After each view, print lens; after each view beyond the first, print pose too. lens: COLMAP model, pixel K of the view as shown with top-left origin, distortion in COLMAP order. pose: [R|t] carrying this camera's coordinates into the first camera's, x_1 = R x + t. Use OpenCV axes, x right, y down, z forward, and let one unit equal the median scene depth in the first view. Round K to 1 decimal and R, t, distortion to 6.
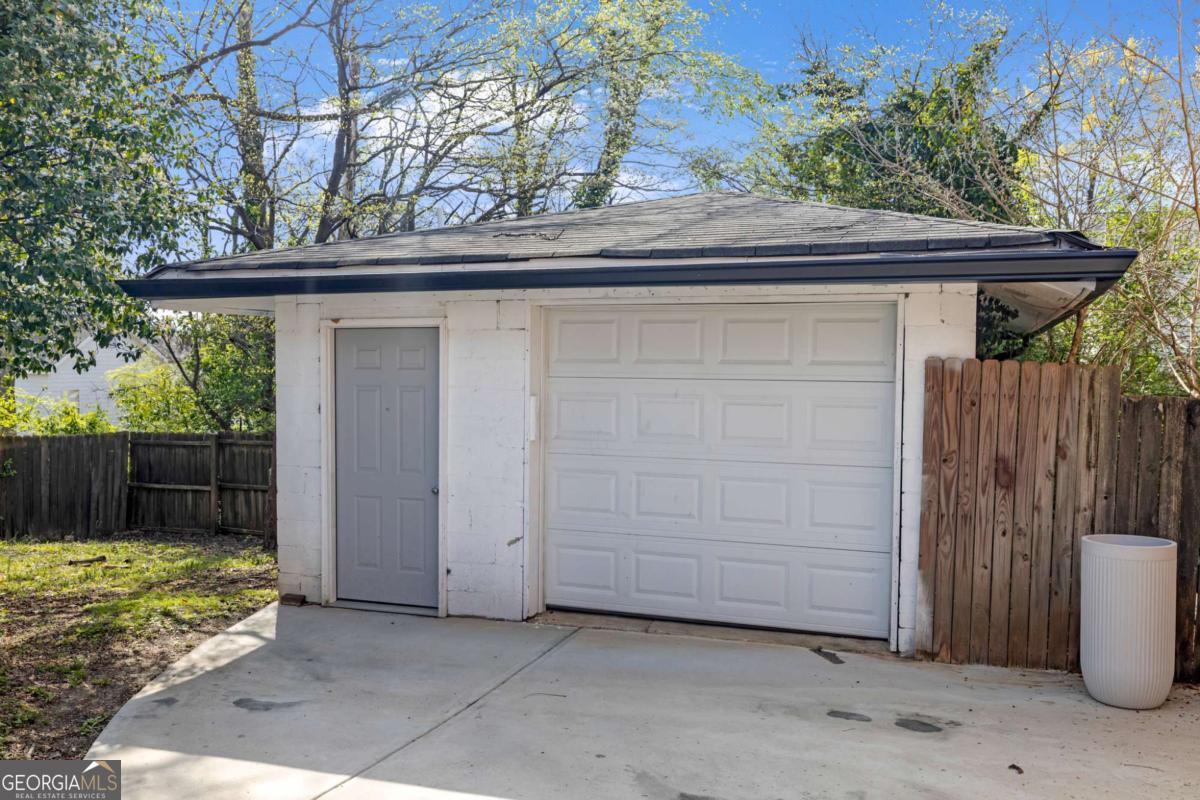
lens RADIAL K [[1058.5, 0, 600.0], [0, 1058.5, 400.0], [0, 0, 1]] dist [0.004206, 0.002607]
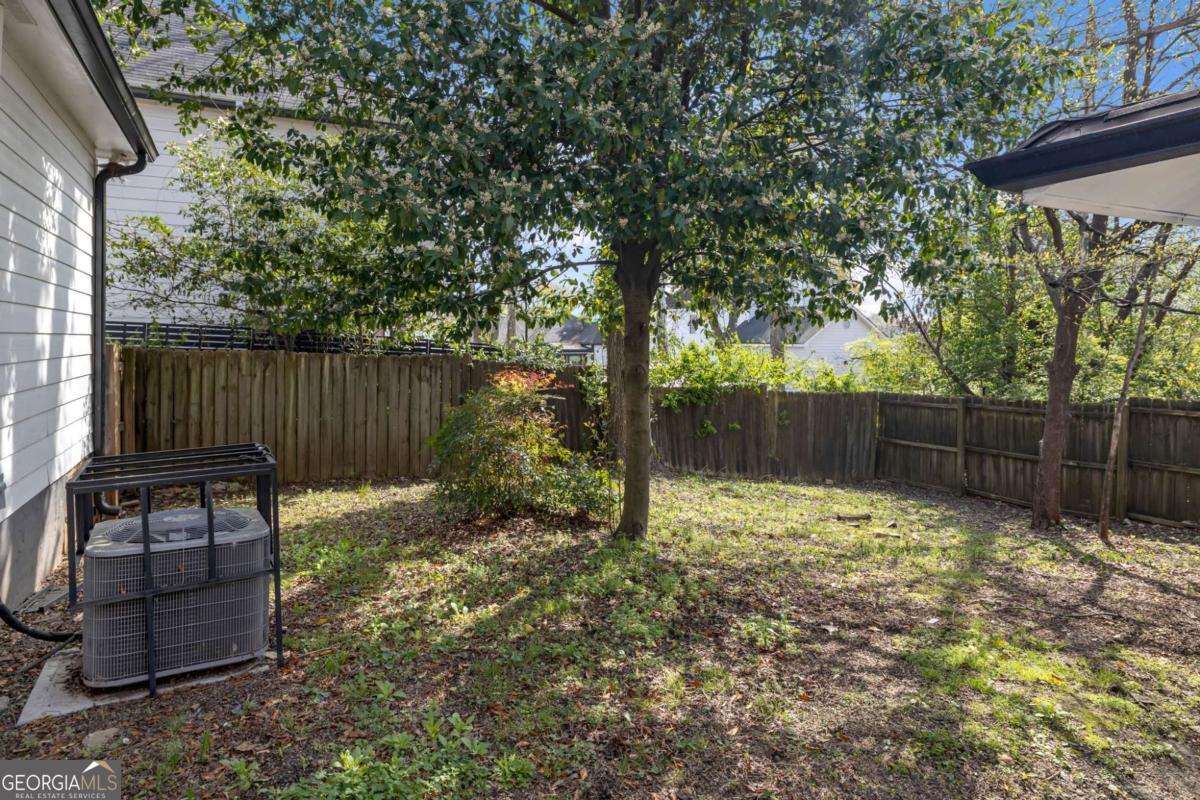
lens RADIAL K [[686.4, 0, 598.7], [0, 686.4, 341.1], [0, 0, 1]] dist [-0.000314, -0.000010]
pose [[0.726255, -0.003941, -0.687415, -0.260104], [-0.023435, 0.999260, -0.030488, 0.008221], [0.687026, 0.038251, 0.725625, 0.430428]]
